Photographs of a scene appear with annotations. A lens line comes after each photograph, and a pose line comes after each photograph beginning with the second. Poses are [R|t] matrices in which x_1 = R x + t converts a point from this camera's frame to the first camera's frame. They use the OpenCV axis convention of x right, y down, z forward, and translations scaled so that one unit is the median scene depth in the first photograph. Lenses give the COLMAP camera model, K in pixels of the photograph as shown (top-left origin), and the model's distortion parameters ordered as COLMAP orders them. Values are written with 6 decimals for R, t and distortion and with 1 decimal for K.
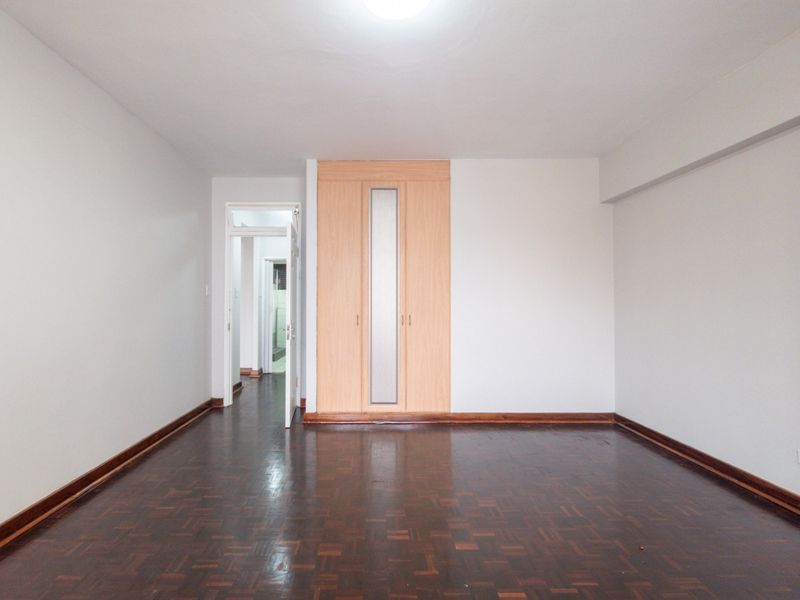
lens RADIAL K [[390.6, 0, 378.2], [0, 390.6, 297.2], [0, 0, 1]] dist [-0.001766, -0.000238]
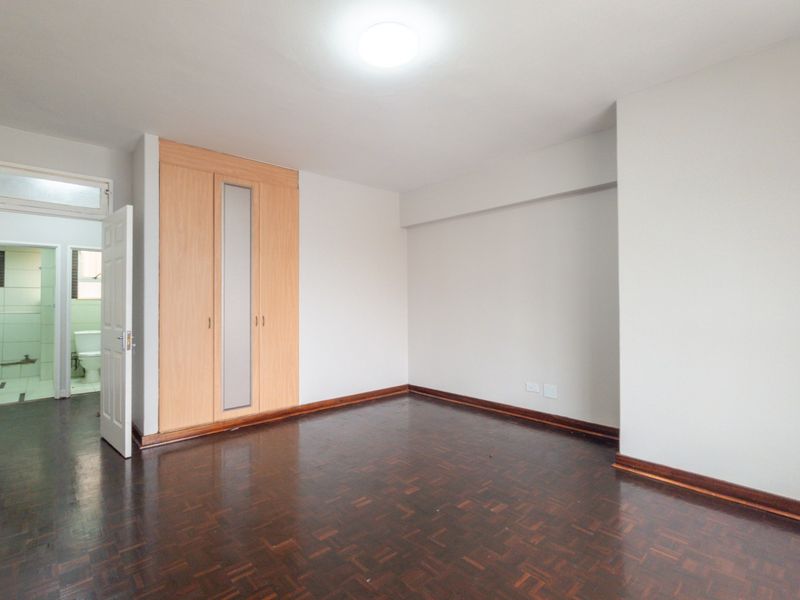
lens RADIAL K [[390.6, 0, 378.2], [0, 390.6, 297.2], [0, 0, 1]] dist [-0.001766, -0.000238]
pose [[0.761961, 0.002872, 0.647617, -0.345609], [-0.003721, 0.999993, -0.000055, -0.003541], [-0.647612, -0.002368, 0.761966, 0.038760]]
